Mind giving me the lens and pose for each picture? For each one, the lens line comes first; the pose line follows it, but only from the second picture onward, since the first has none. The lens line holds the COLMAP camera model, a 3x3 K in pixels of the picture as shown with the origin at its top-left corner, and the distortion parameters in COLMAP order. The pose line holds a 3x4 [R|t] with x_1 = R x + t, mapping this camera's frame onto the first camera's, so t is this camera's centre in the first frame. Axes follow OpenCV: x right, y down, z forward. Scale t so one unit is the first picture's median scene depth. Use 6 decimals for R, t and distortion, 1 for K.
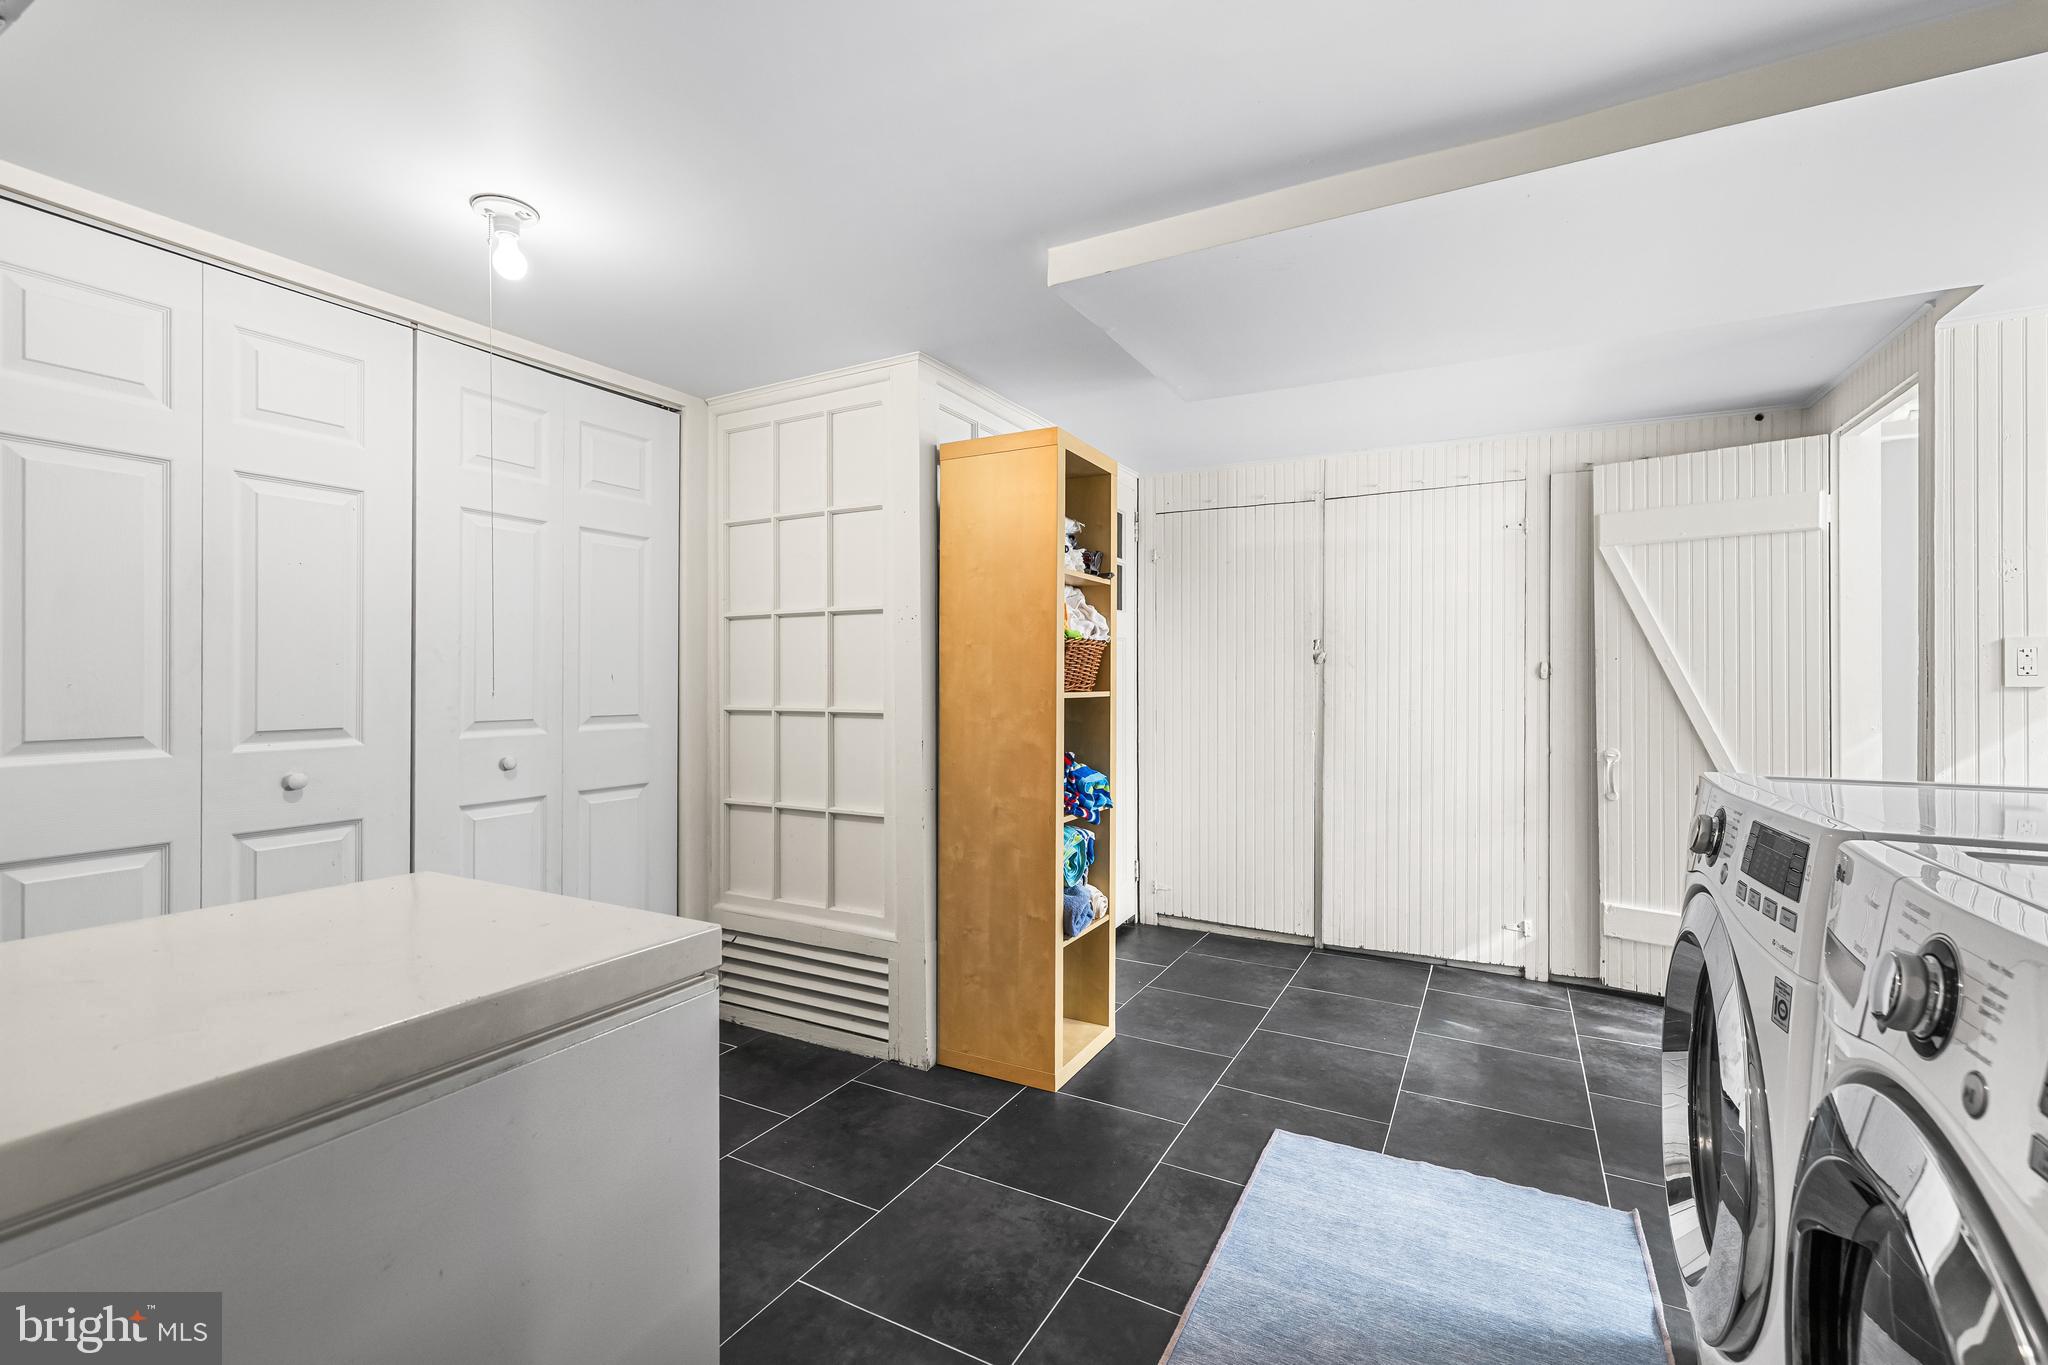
lens RADIAL K [[870.4, 0, 1024.9], [0, 870.4, 678.3], [0, 0, 1]] dist [0.000403, -0.000379]
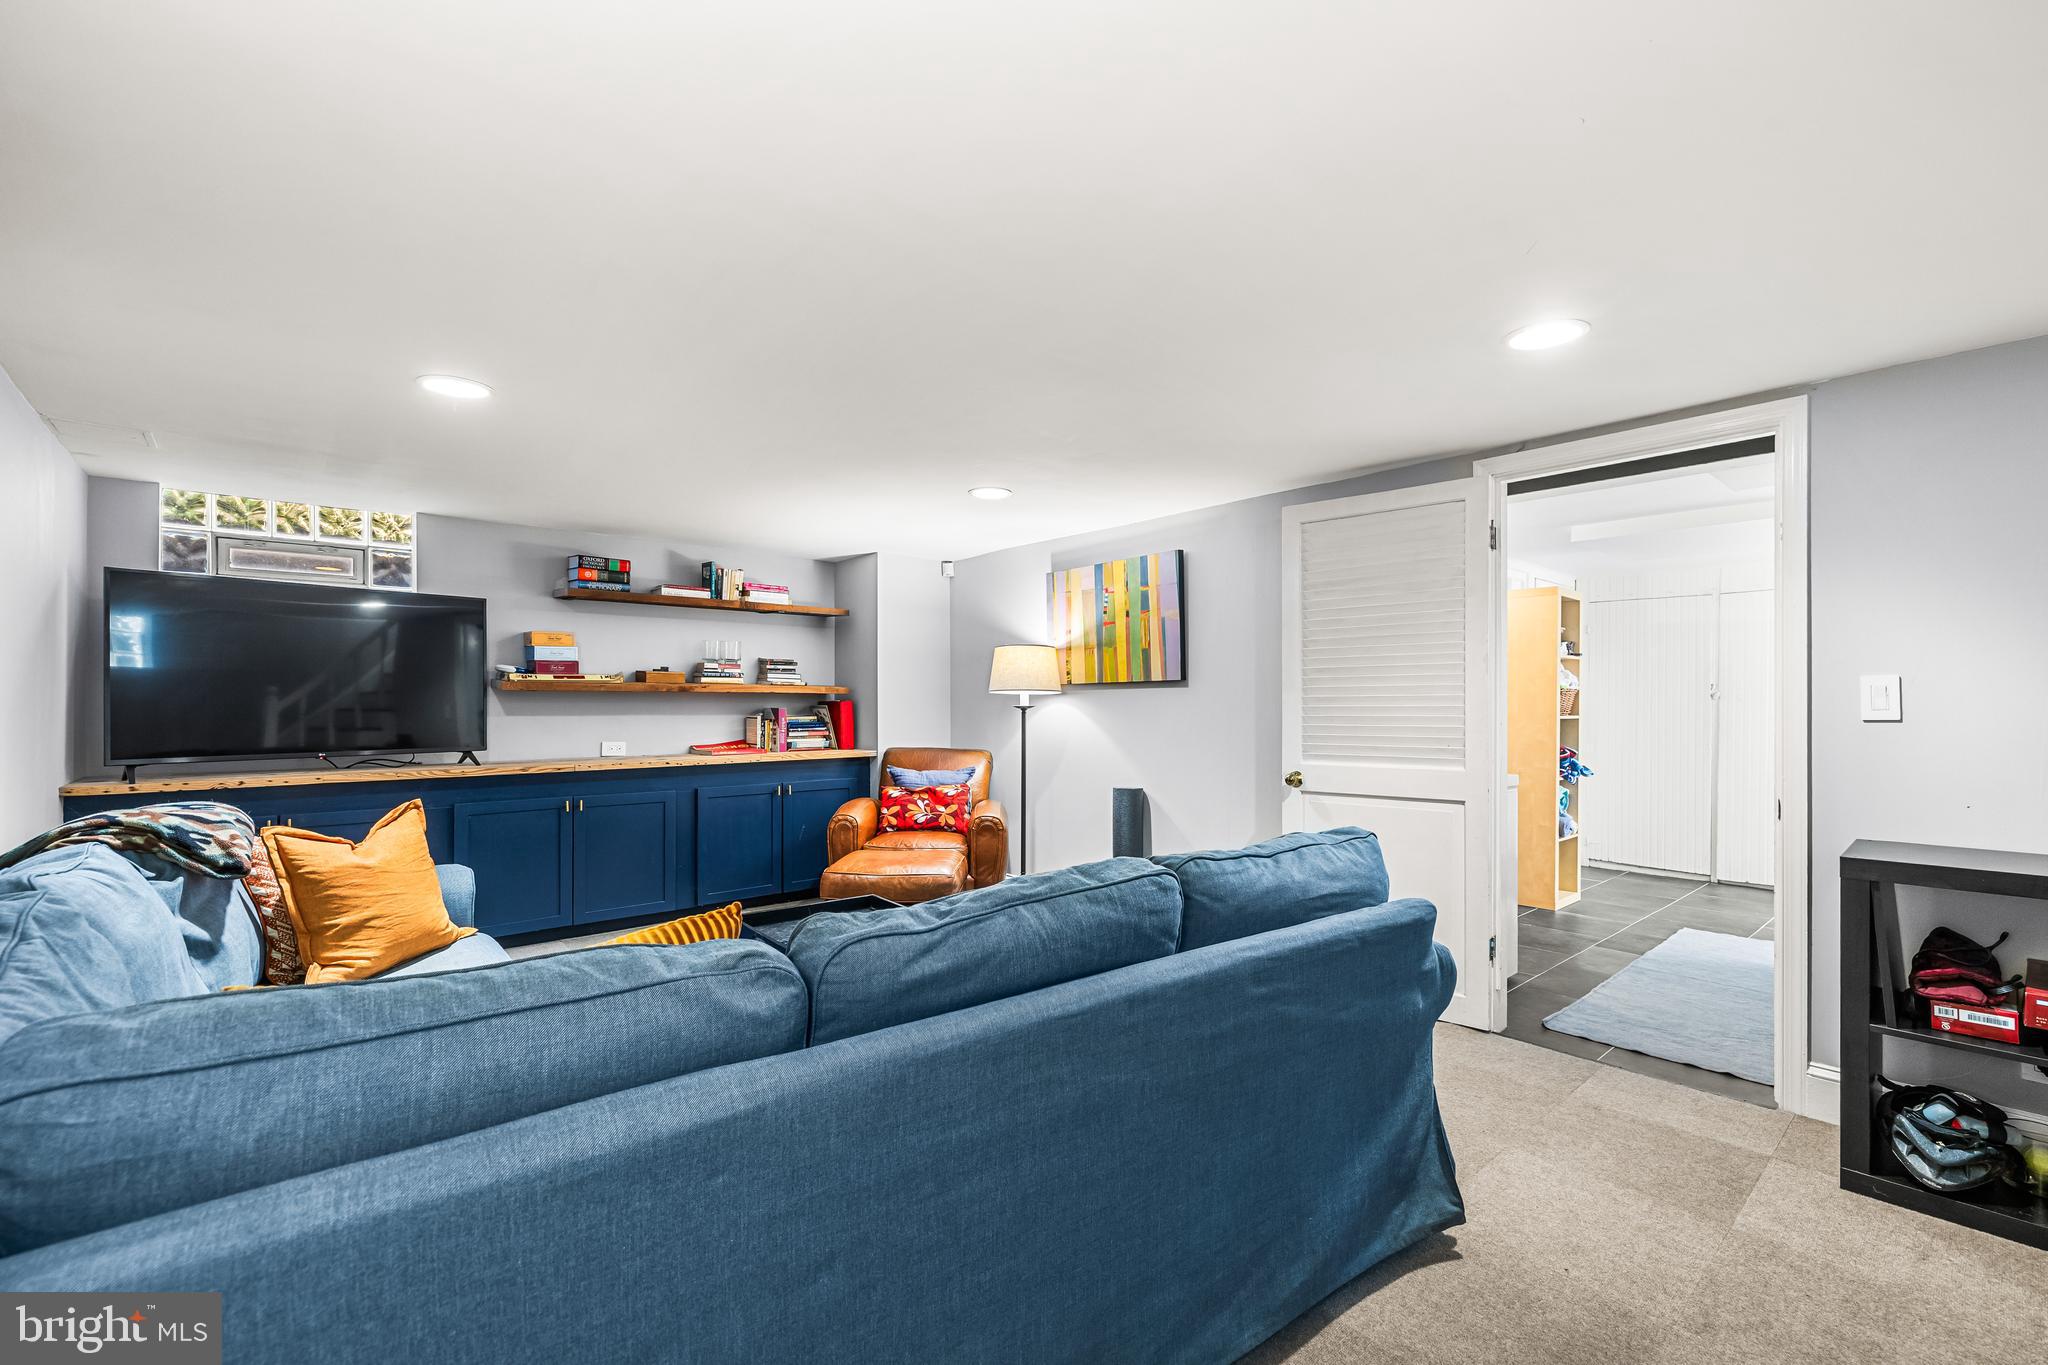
lens RADIAL K [[870.4, 0, 1023.7], [0, 870.4, 701.9], [0, 0, 1]] dist [0.000403, -0.000379]
pose [[0.938811, -0.000684, -0.344431, -0.411511], [0.000137, 0.999999, -0.001612, -0.012613], [0.344432, 0.001466, 0.938810, -1.282089]]
